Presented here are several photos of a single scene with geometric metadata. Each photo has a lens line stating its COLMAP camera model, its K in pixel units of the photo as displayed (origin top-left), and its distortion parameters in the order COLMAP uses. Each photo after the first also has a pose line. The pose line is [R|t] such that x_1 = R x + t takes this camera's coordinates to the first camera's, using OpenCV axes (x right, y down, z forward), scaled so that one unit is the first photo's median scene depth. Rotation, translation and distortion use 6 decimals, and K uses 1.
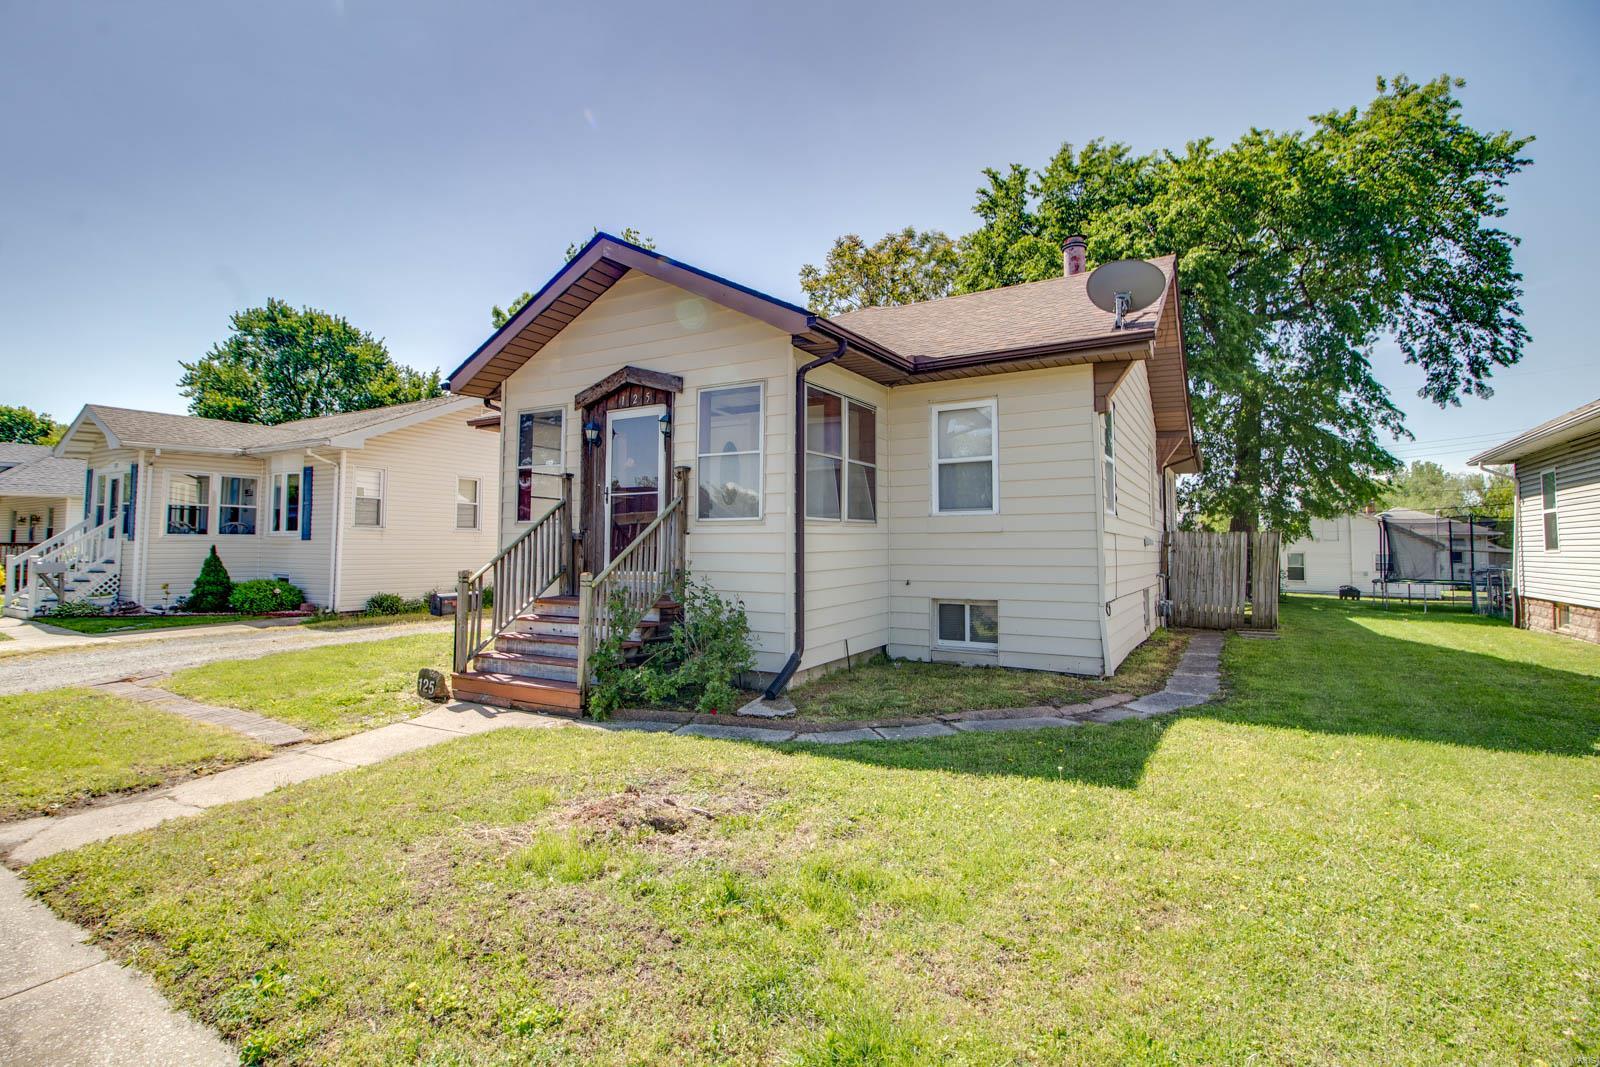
lens RADIAL K [[745.8, 0, 805.6], [0, 745.8, 531.4], [0, 0, 1]] dist [-0.017822, -0.004655]
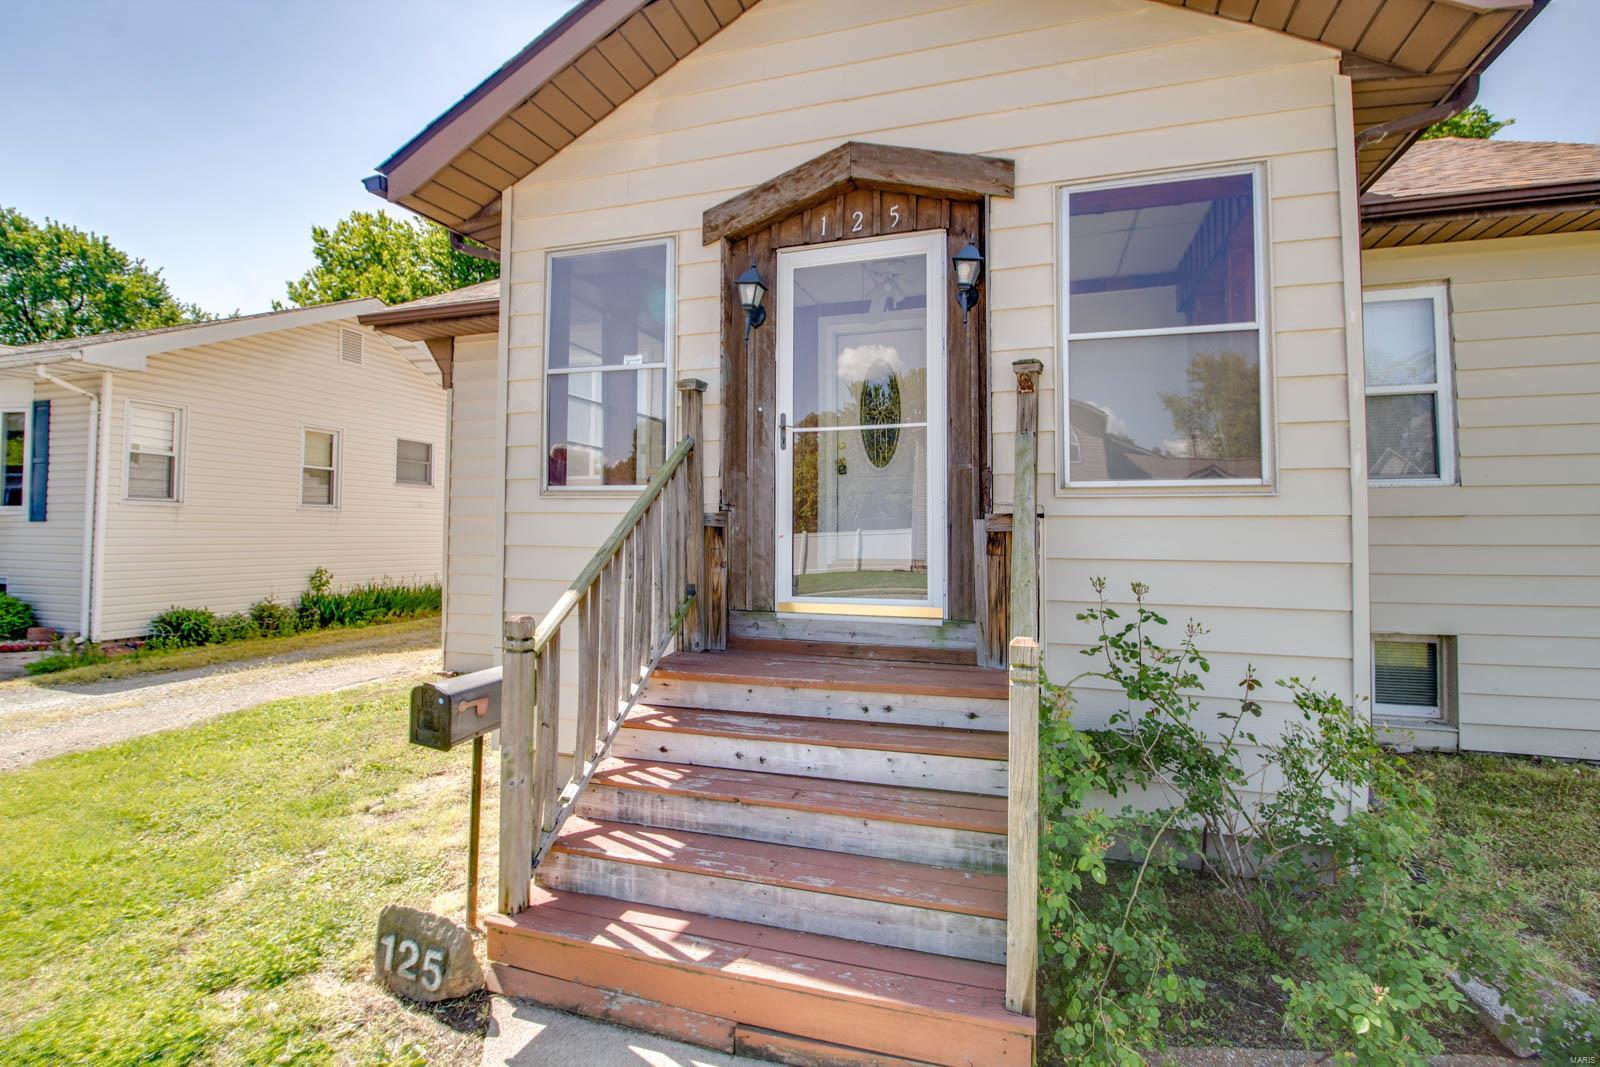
lens RADIAL K [[745.8, 0, 806.0], [0, 745.8, 524.3], [0, 0, 1]] dist [-0.017822, -0.004655]
pose [[0.978384, 0.004300, 0.206750, -0.295183], [-0.007283, 0.999880, 0.013667, 0.002179], [-0.206666, -0.014877, 0.978298, 0.464058]]
